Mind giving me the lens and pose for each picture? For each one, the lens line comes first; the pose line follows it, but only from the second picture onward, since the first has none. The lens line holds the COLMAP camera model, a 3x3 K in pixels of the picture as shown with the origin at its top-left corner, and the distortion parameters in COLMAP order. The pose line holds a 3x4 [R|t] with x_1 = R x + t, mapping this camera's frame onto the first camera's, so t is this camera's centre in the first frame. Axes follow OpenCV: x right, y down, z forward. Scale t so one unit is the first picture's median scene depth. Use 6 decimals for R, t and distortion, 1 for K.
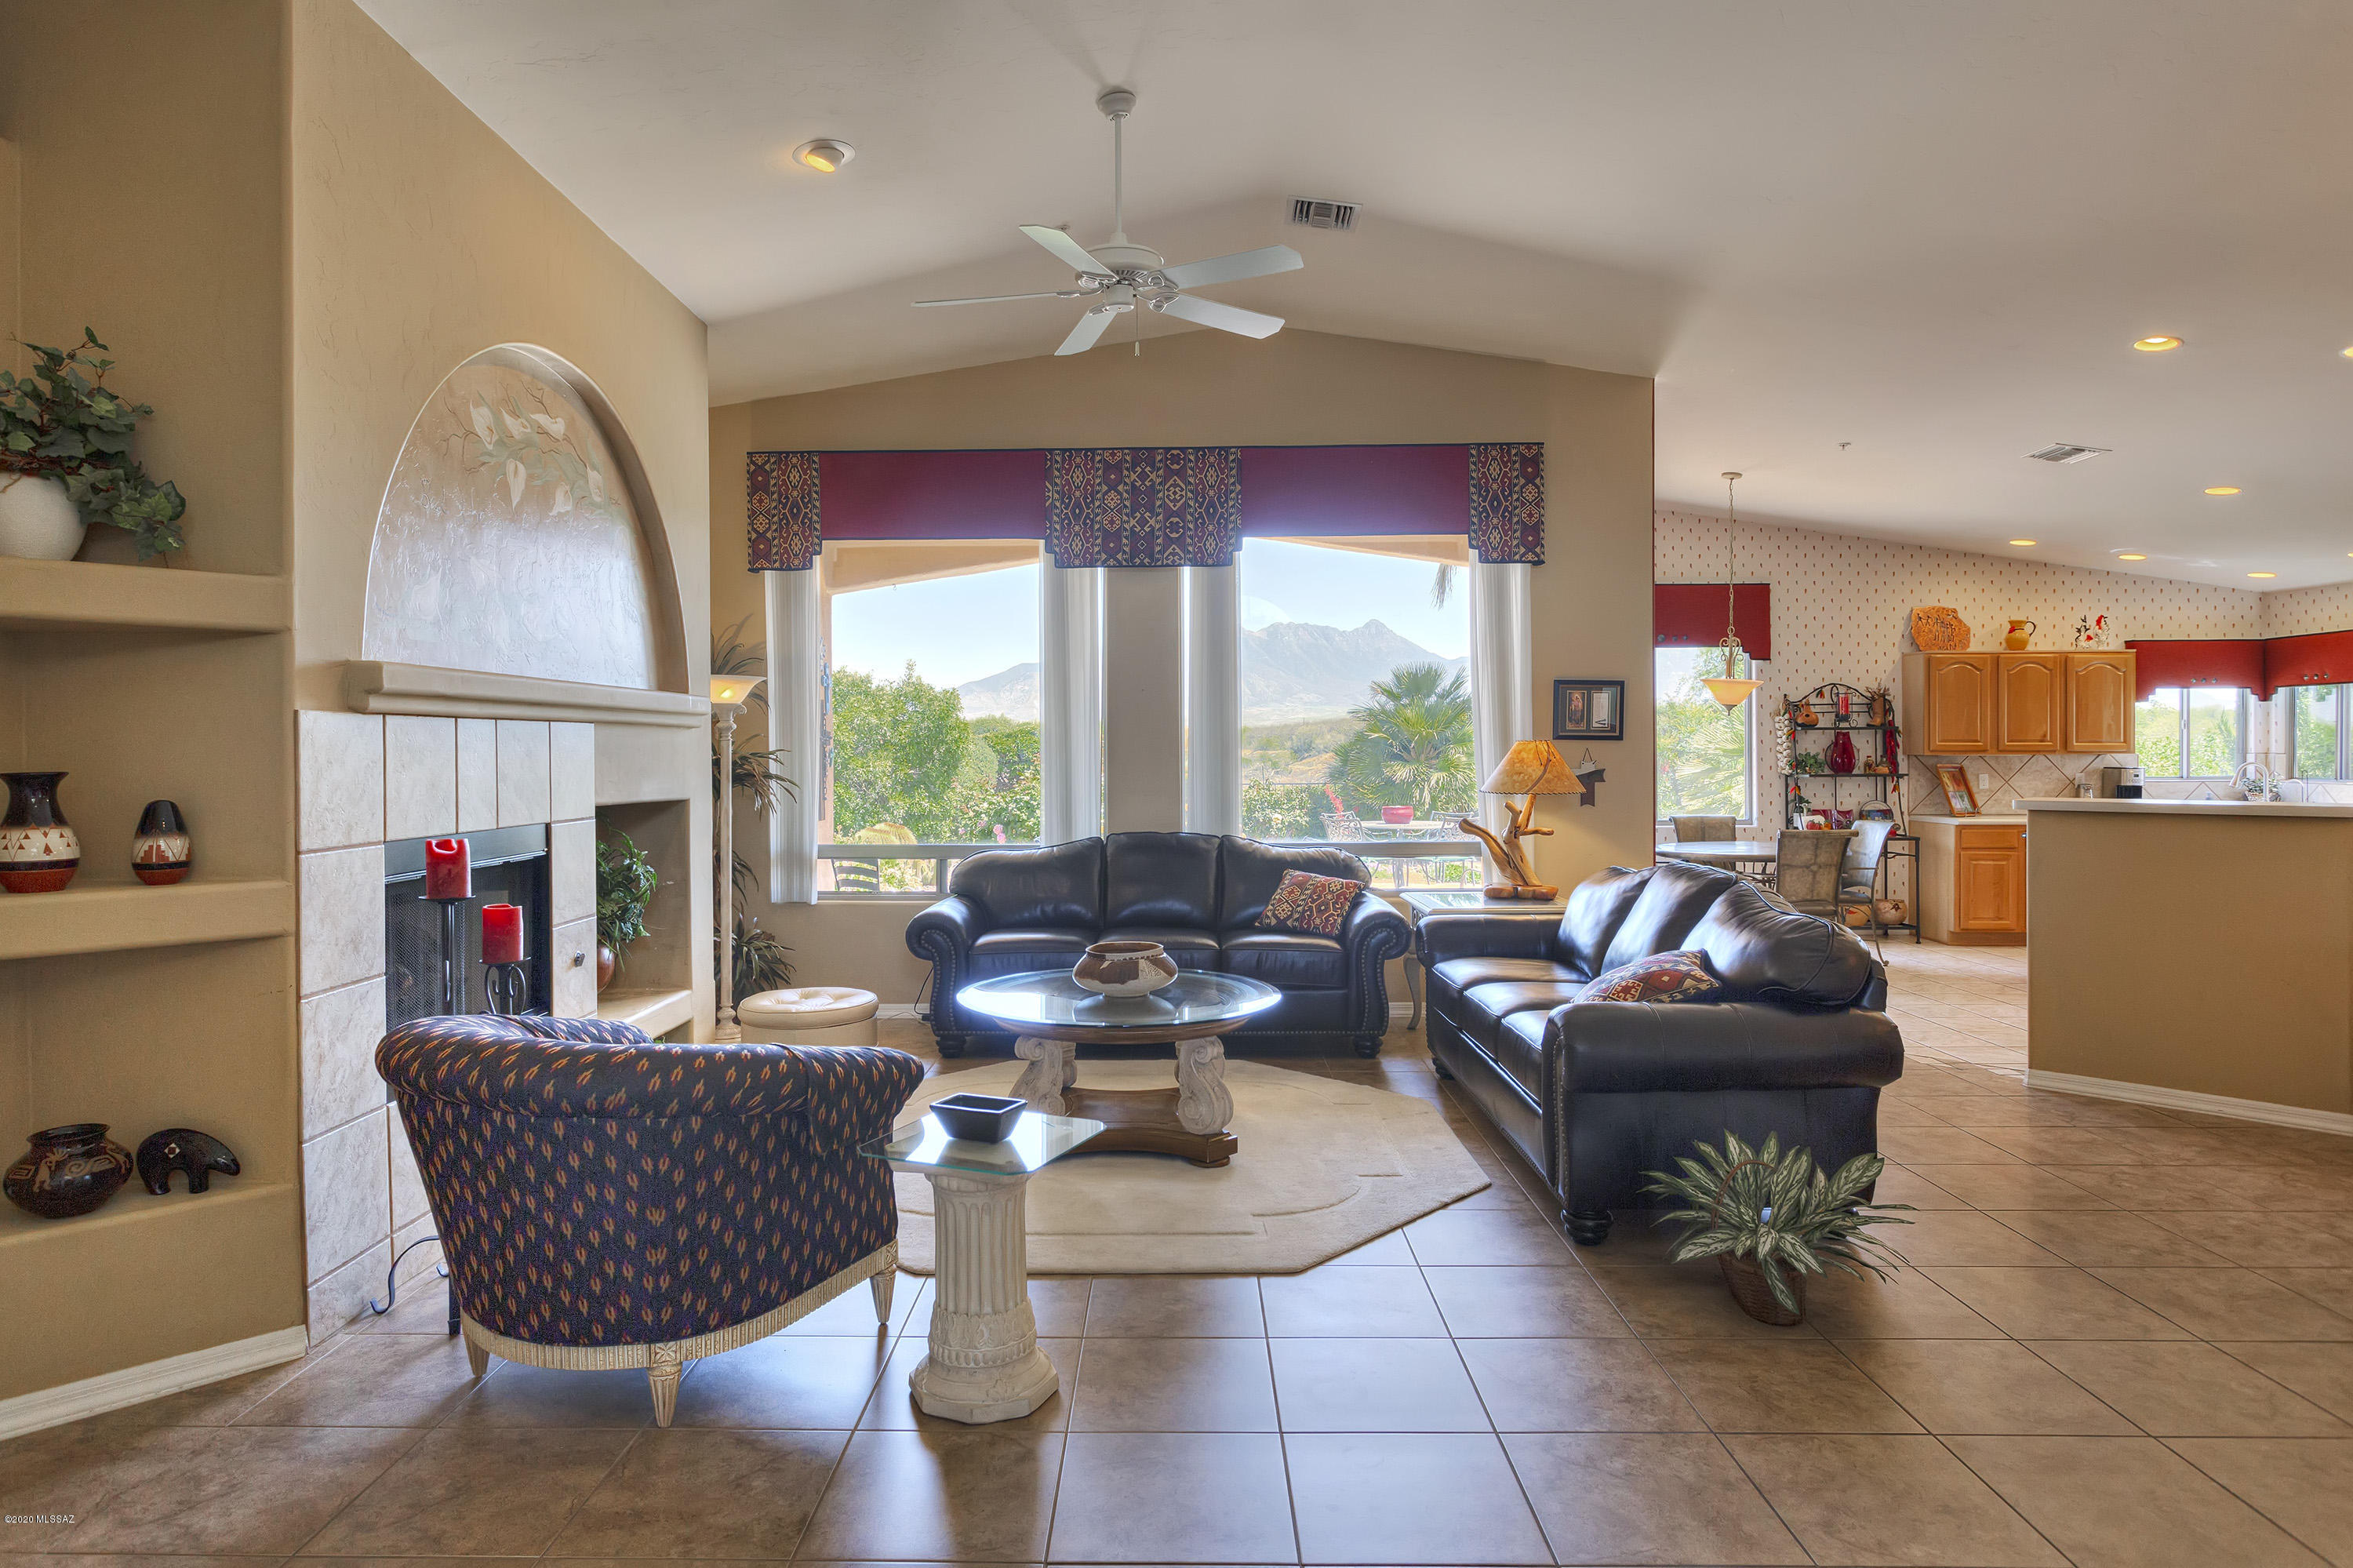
lens RADIAL K [[1363.9, 0, 1131.6], [0, 1363.9, 759.7], [0, 0, 1]] dist [-0.001819, 0.002525]
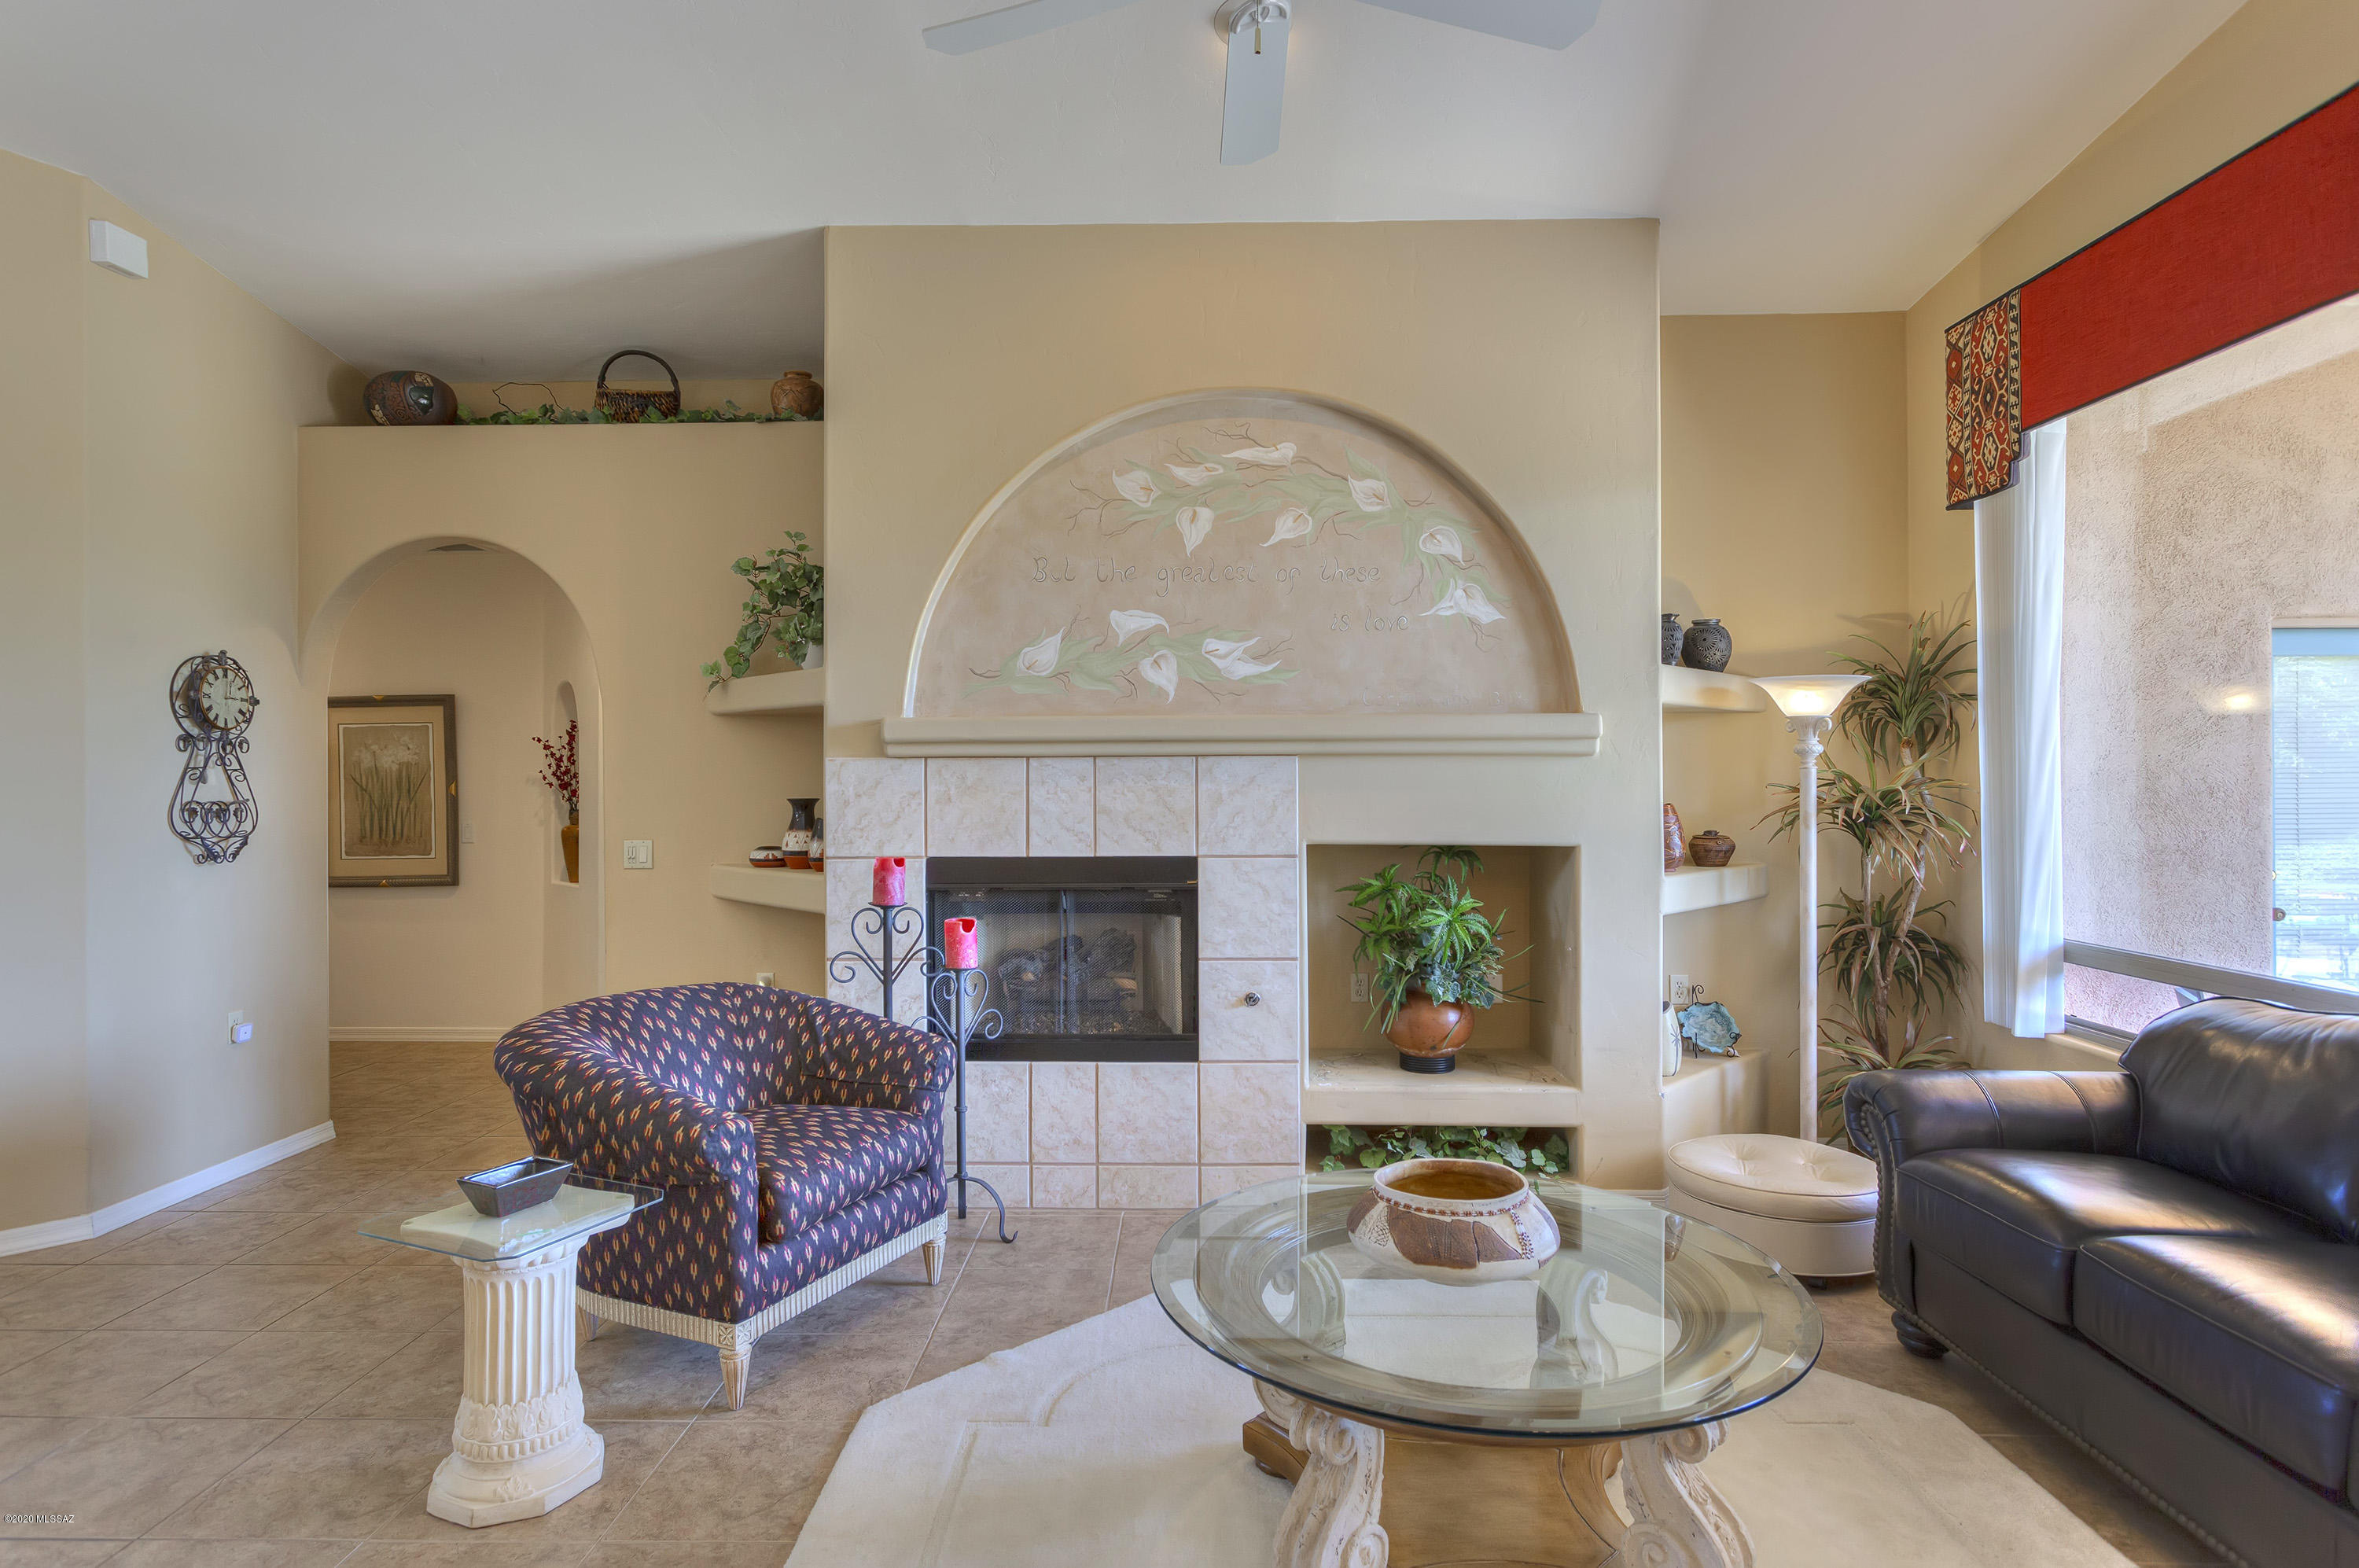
lens RADIAL K [[1235.2, 0, 1179.5], [0, 1235.2, 784.0], [0, 0, 1]] dist [-0.004132, 0.001110]
pose [[0.008719, 0.008111, -0.999929, 0.337173], [-0.004004, 0.999959, 0.008076, -0.010134], [0.999954, 0.003933, 0.008751, 0.667439]]
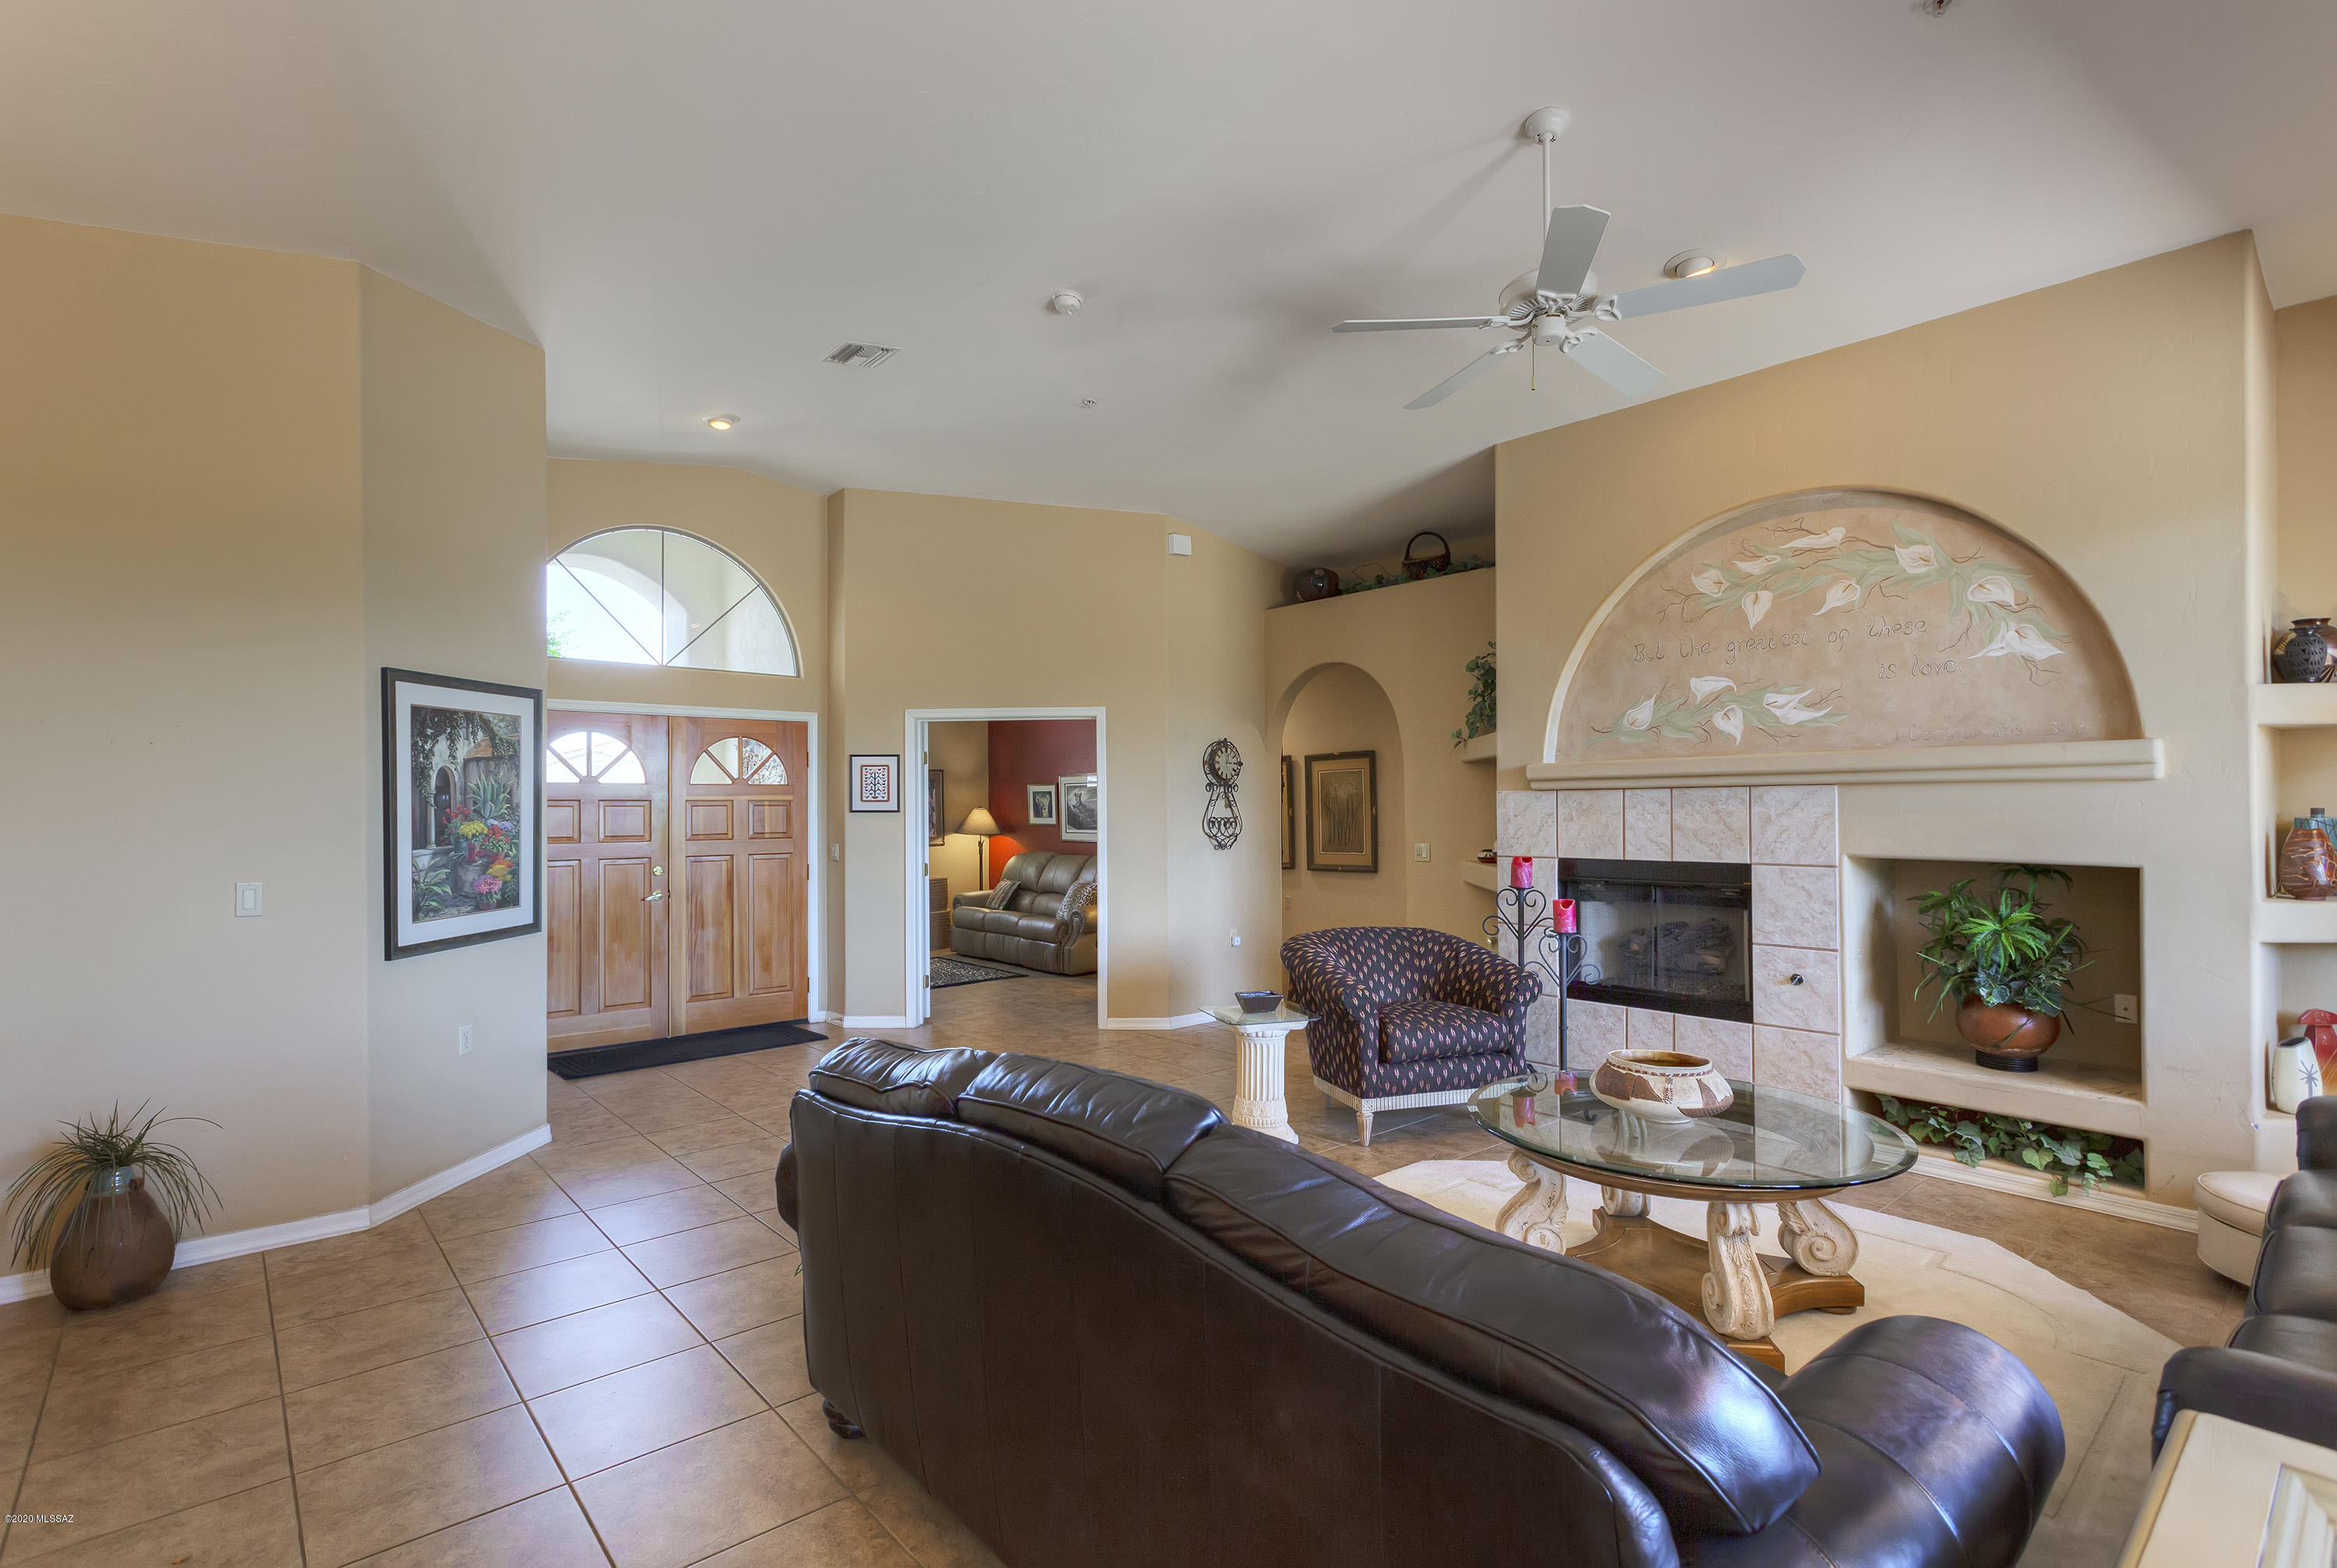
lens RADIAL K [[1114.5, 0, 1170.4], [0, 1114.5, 805.3], [0, 0, 1]] dist [0.016078, 0.000523]
pose [[-0.734419, 0.009403, -0.678631, 0.487894], [0.006146, 0.999955, 0.007204, -0.014379], [0.678668, 0.001120, -0.734444, 0.963429]]
